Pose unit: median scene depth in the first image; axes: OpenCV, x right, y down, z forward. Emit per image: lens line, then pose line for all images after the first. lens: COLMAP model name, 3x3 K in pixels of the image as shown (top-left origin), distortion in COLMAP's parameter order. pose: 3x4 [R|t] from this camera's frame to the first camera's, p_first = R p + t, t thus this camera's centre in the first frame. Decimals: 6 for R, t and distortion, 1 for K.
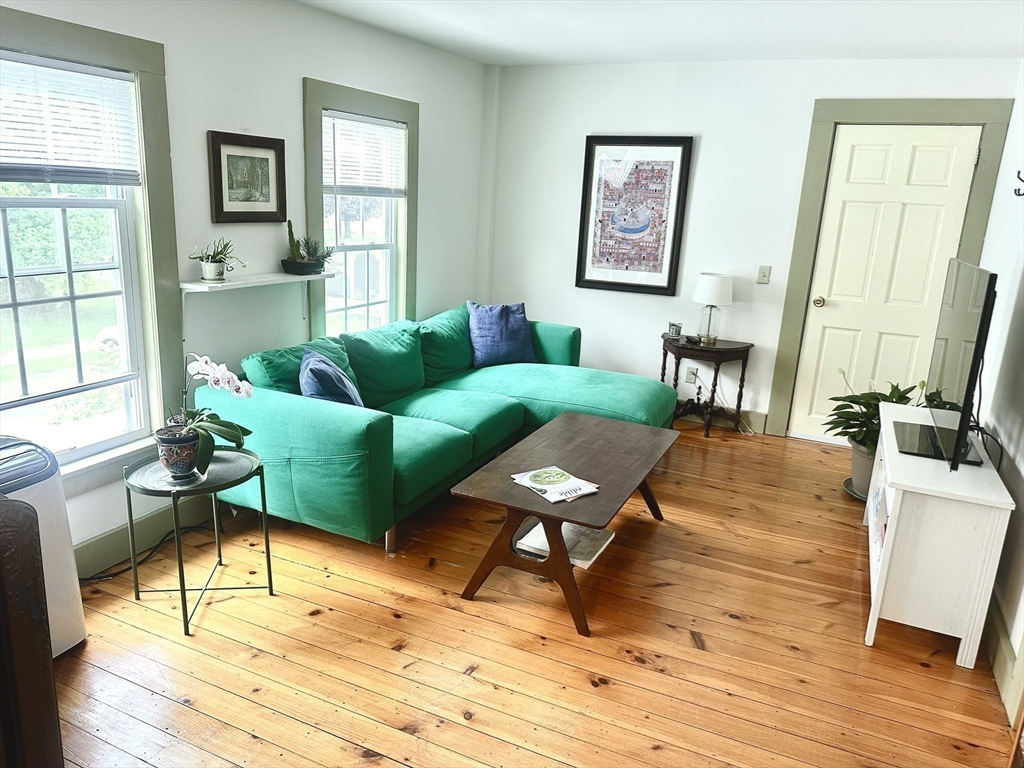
lens RADIAL K [[719.9, 0, 516.4], [0, 719.9, 385.7], [0, 0, 1]] dist [0.039356, -0.023866]
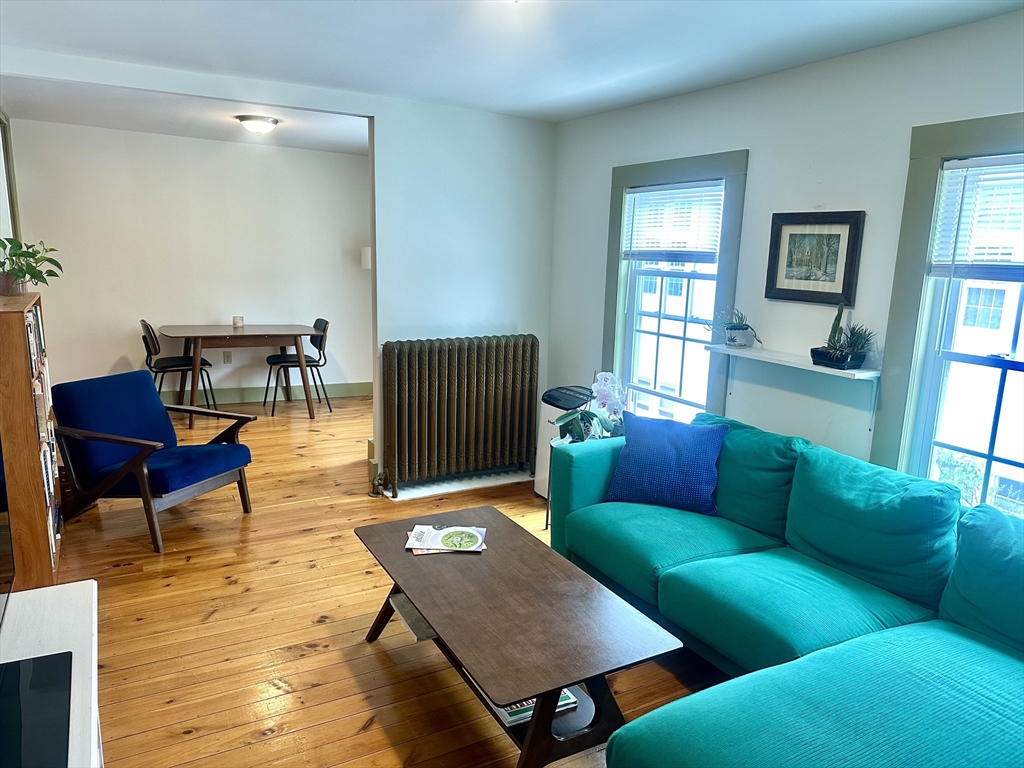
lens RADIAL K [[719.9, 0, 504.7], [0, 719.9, 383.3], [0, 0, 1]] dist [0.039356, -0.023866]
pose [[-0.591318, 0.094205, -0.800917, 0.571673], [-0.260069, 0.917816, 0.299964, -0.276068], [0.763353, 0.385667, -0.518221, 1.100105]]
